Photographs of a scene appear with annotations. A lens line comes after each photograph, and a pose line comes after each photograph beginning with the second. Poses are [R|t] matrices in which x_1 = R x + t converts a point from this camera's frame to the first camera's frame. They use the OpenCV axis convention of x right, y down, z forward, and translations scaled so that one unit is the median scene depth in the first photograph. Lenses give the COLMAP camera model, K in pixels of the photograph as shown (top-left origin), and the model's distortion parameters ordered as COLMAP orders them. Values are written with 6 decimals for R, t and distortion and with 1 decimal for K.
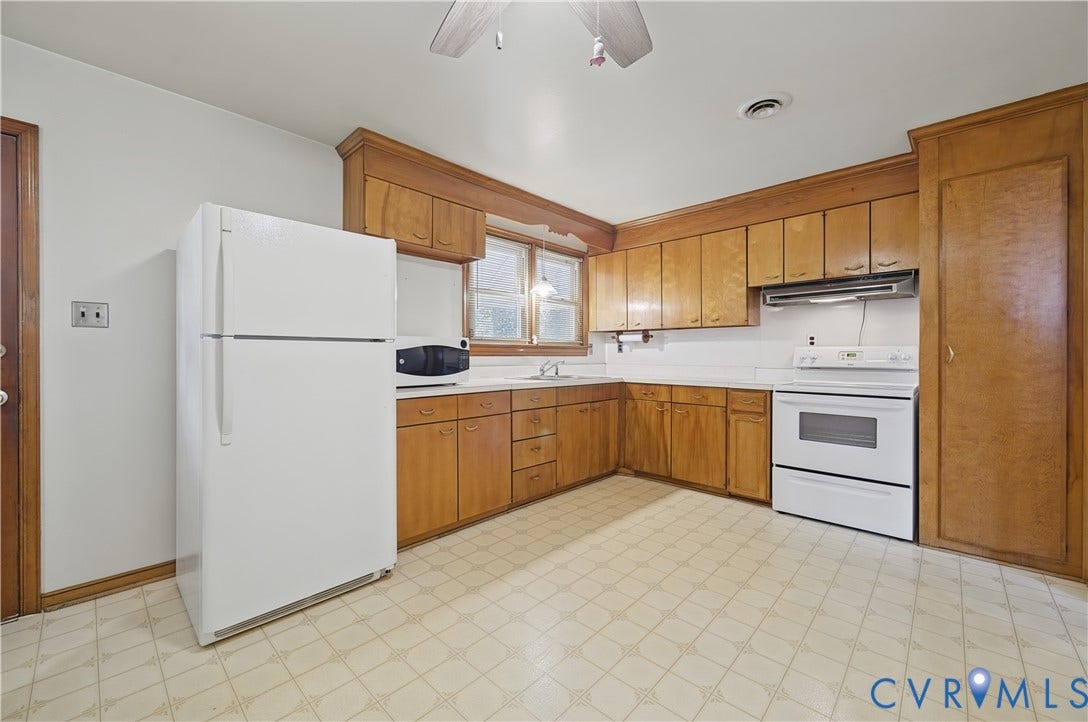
lens RADIAL K [[436.4, 0, 545.1], [0, 436.4, 358.0], [0, 0, 1]] dist [-0.000033, 0.001423]
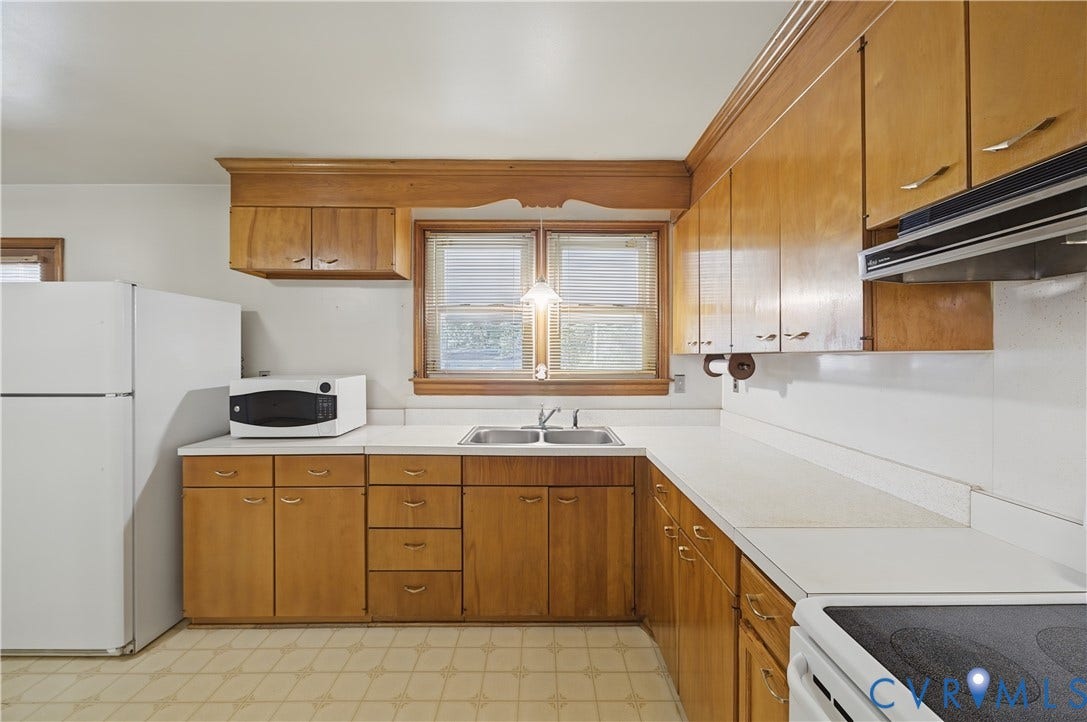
lens RADIAL K [[436.0, 0, 547.0], [0, 436.0, 359.1], [0, 0, 1]] dist [-0.000033, 0.001423]
pose [[0.684812, 0.002757, -0.728715, 0.568237], [-0.004334, 0.999991, -0.000290, -0.072870], [0.728707, 0.003356, 0.684817, 0.656754]]
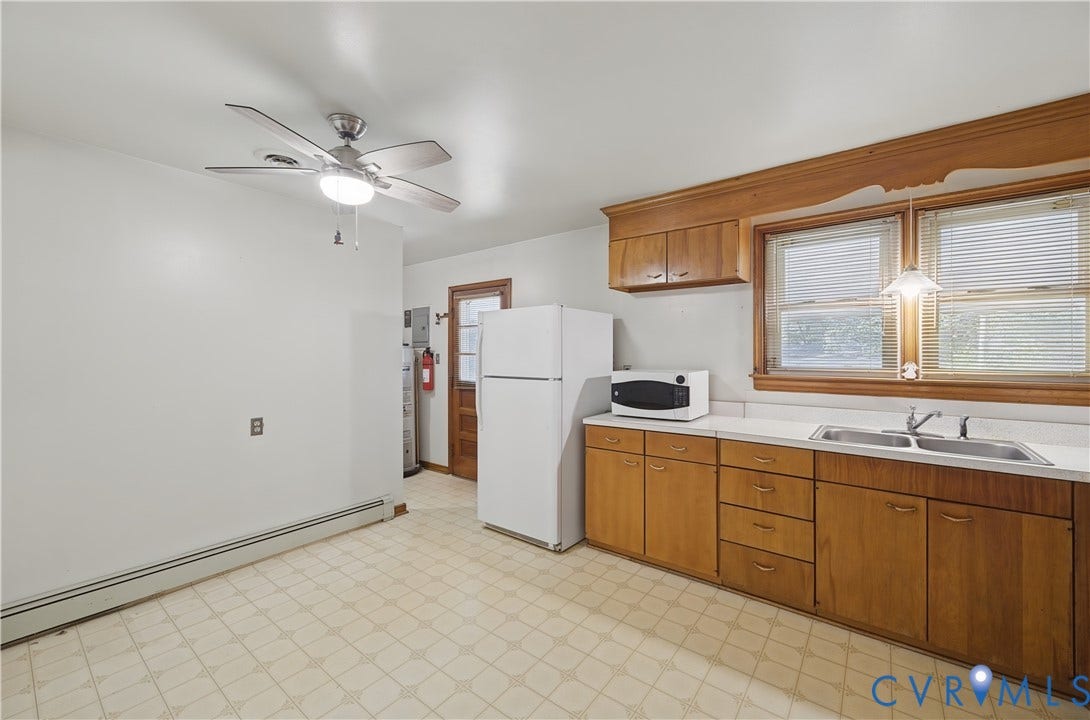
lens RADIAL K [[435.6, 0, 545.4], [0, 435.6, 354.6], [0, 0, 1]] dist [0.000951, -0.000357]
pose [[0.083080, -0.001091, -0.996542, 0.634301], [-0.006523, 0.999977, -0.001638, -0.071219], [0.996522, 0.006637, 0.083071, 0.548510]]
